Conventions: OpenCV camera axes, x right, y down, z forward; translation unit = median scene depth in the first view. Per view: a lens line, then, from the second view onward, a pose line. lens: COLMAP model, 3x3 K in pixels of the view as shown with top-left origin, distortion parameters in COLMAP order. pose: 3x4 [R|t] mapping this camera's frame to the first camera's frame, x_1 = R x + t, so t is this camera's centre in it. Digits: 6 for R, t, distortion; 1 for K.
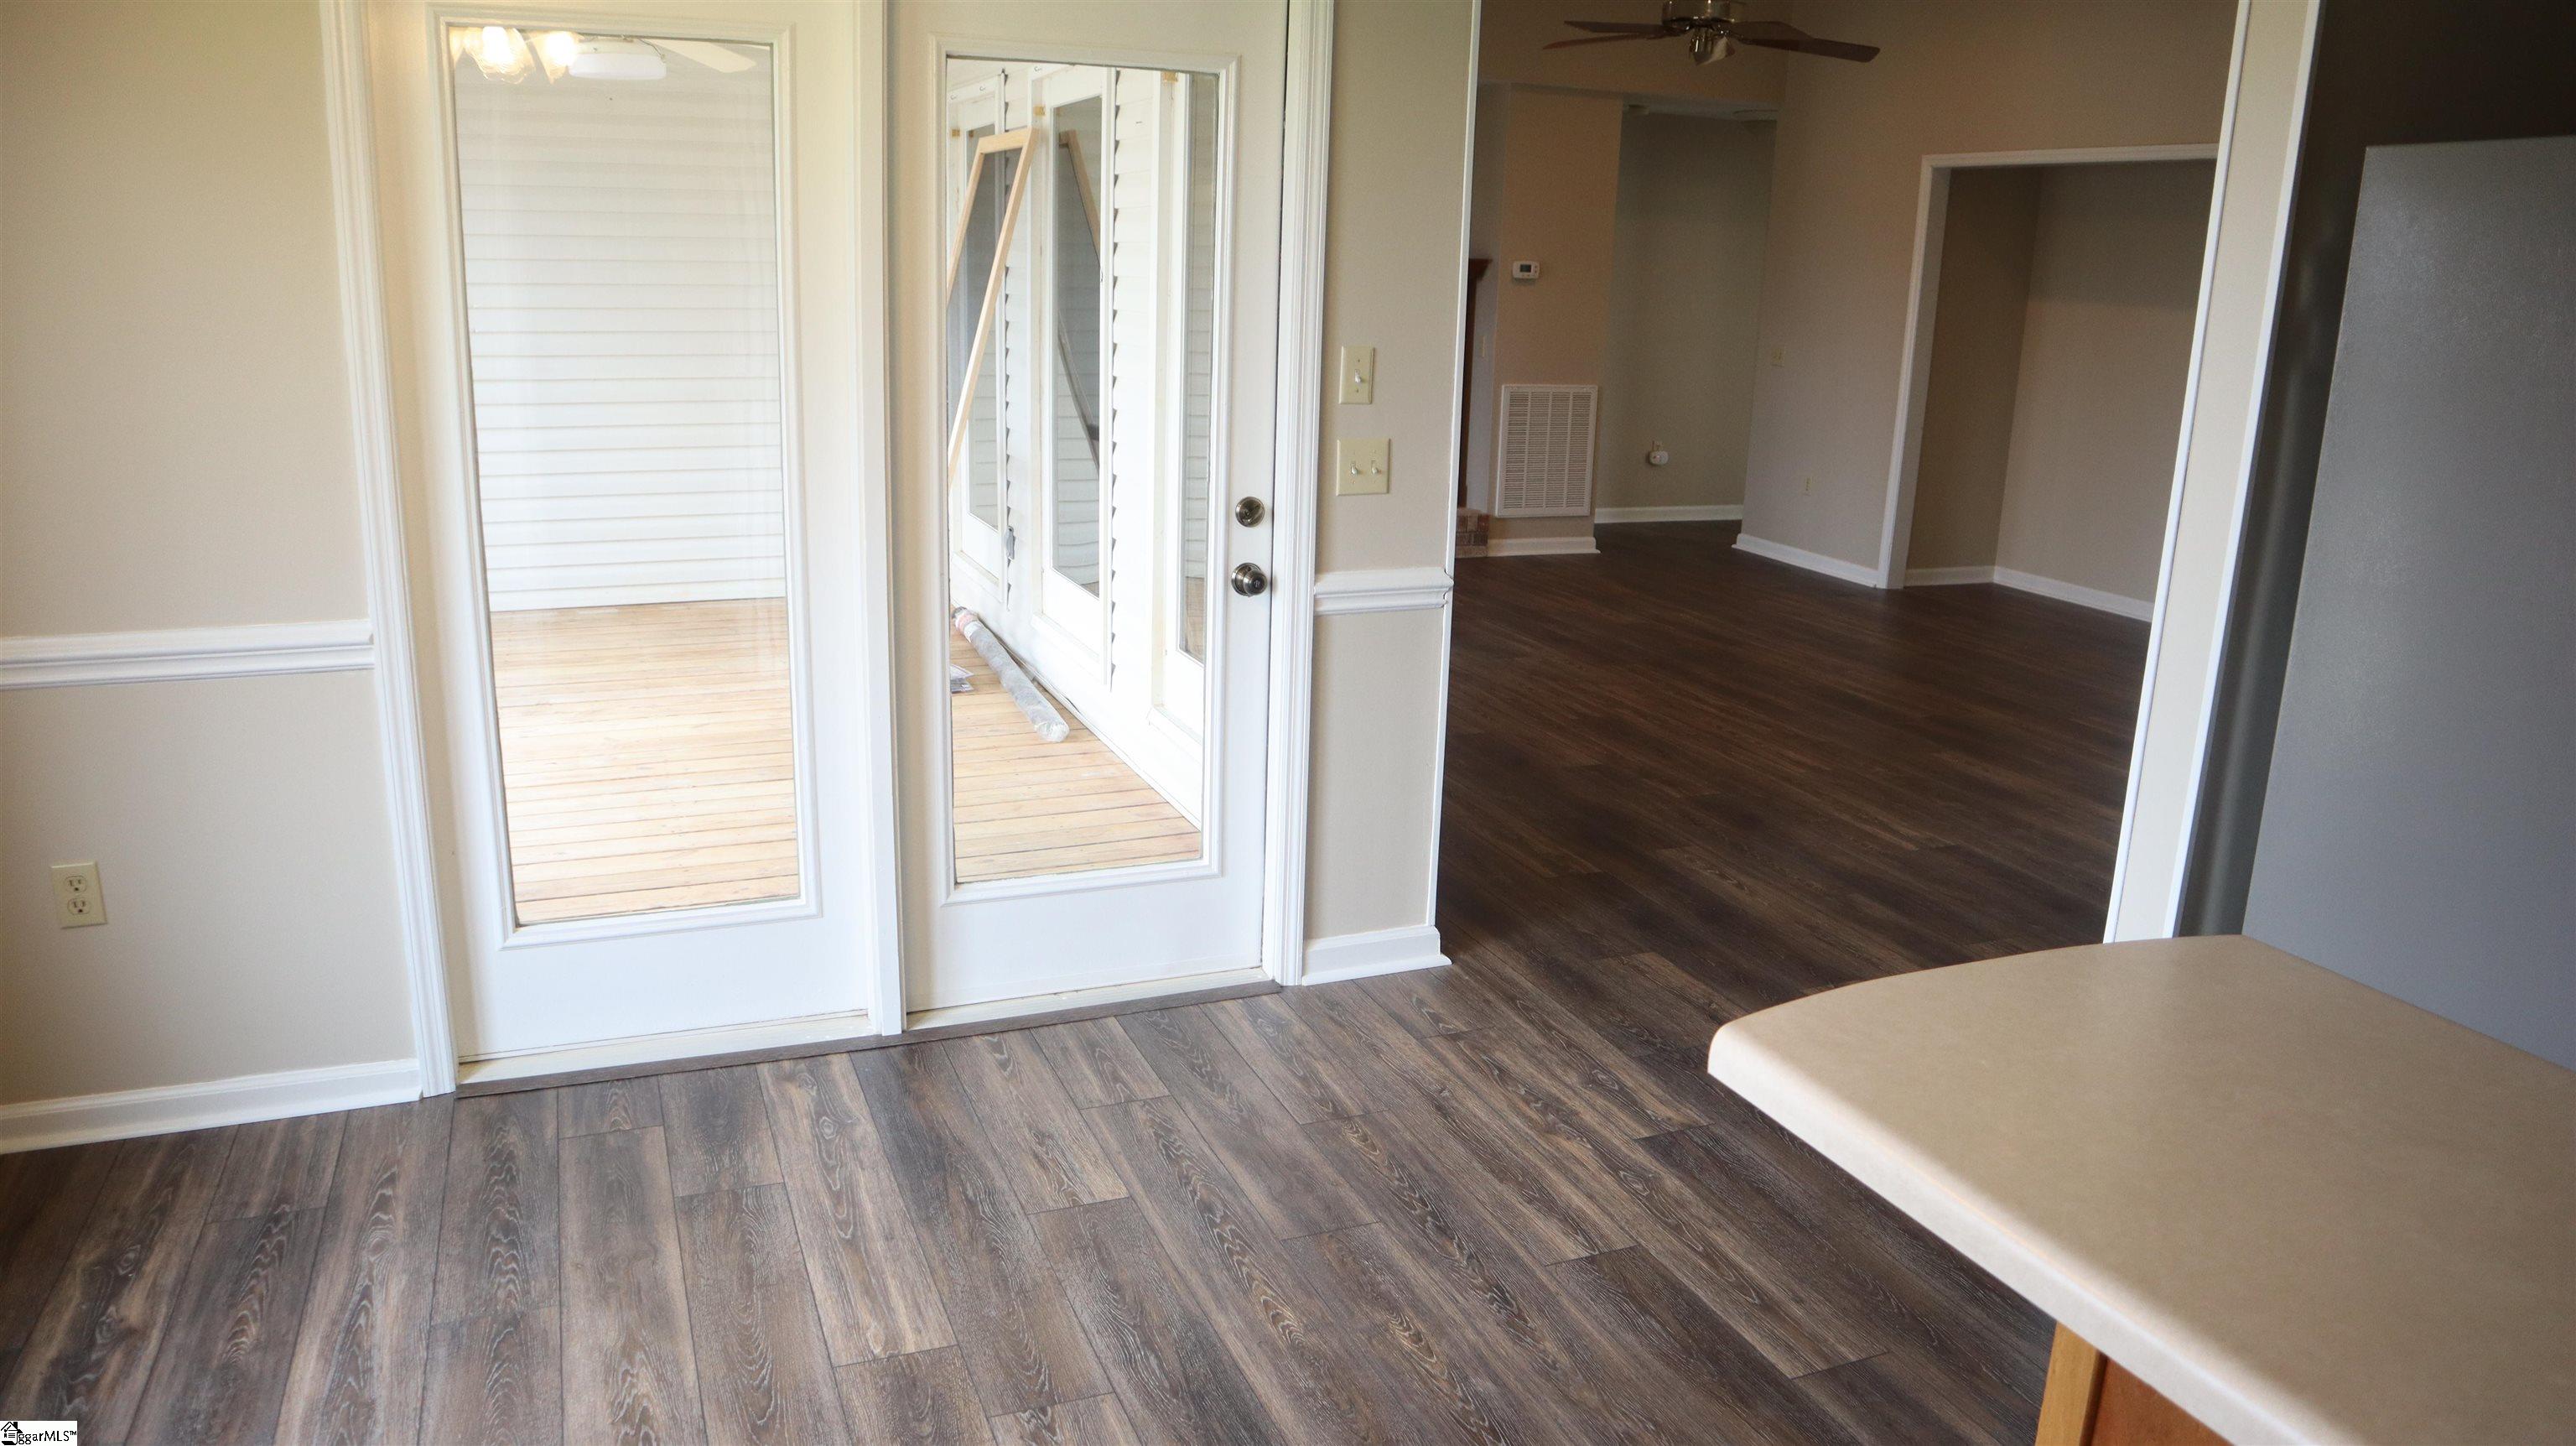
lens RADIAL K [[1782.7, 0, 1184.9], [0, 1782.7, 749.8], [0, 0, 1]] dist [-0.163992, 0.071974]
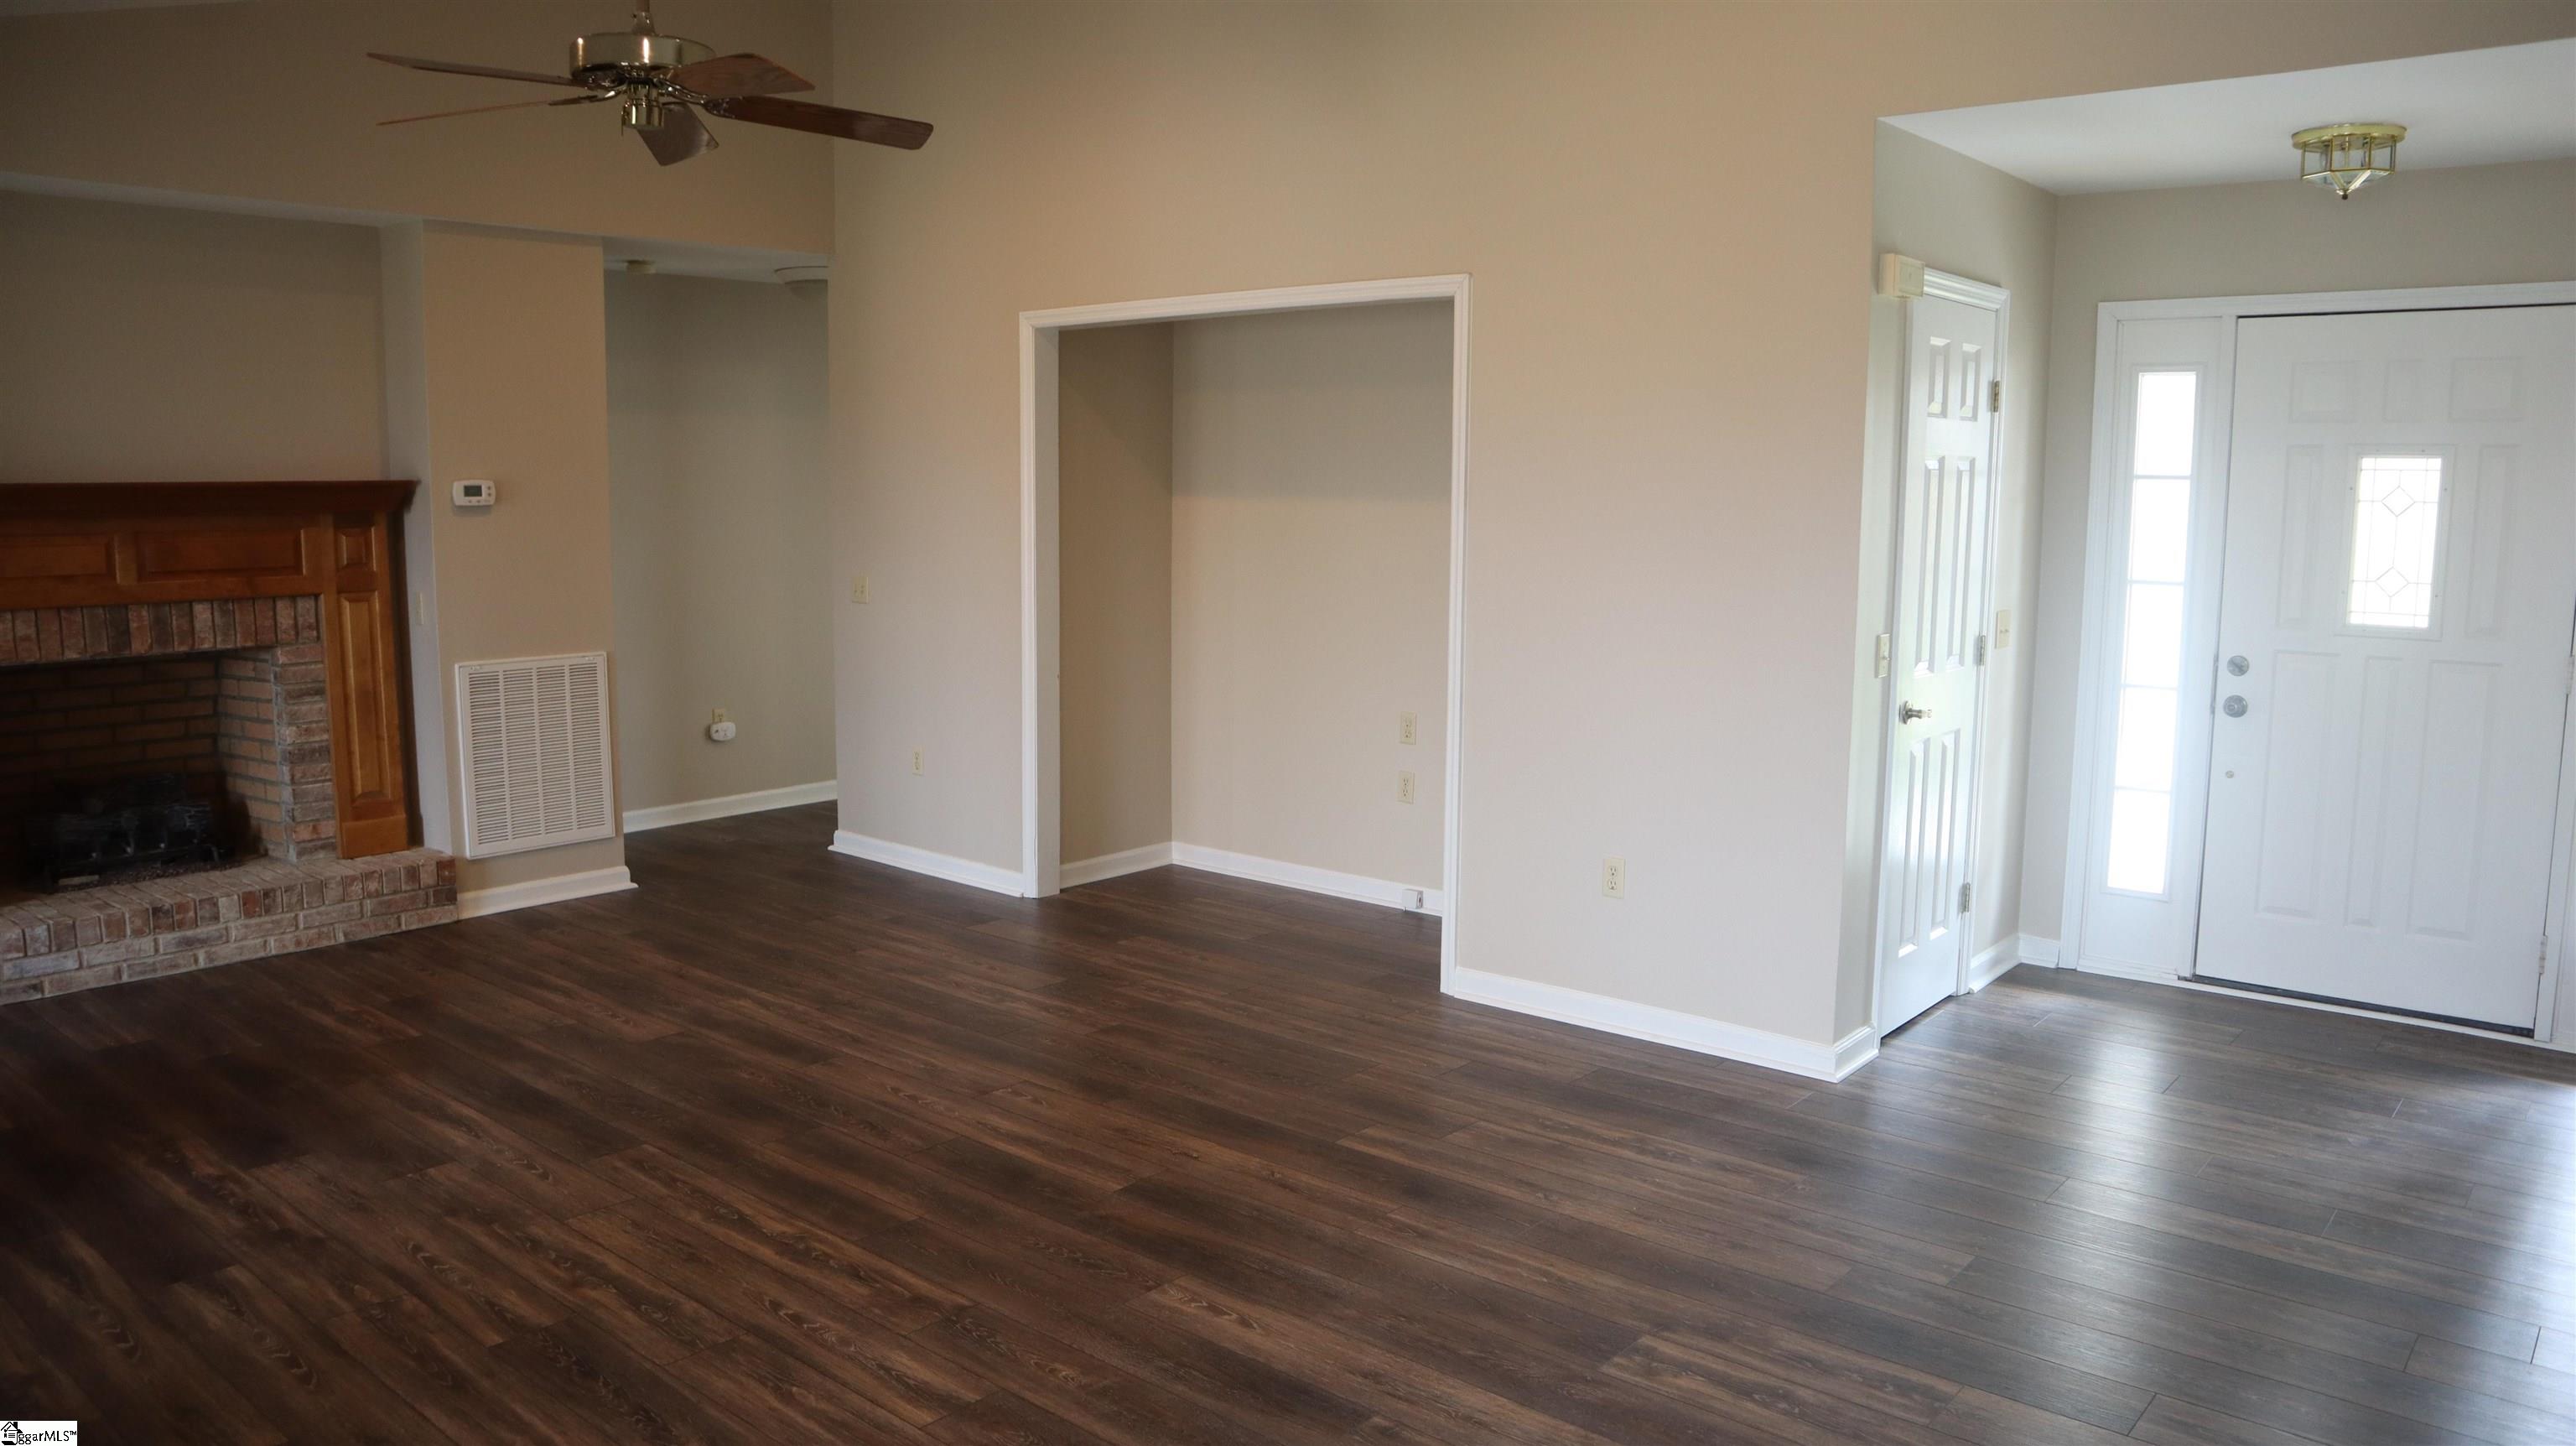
lens RADIAL K [[1791.2, 0, 1299.6], [0, 1791.2, 712.0], [0, 0, 1]] dist [-0.117286, 0.068757]
pose [[0.860261, -0.081710, 0.503265, 0.291312], [0.148797, 0.984339, -0.094531, -0.189068], [-0.487659, 0.156206, 0.858946, 0.660192]]
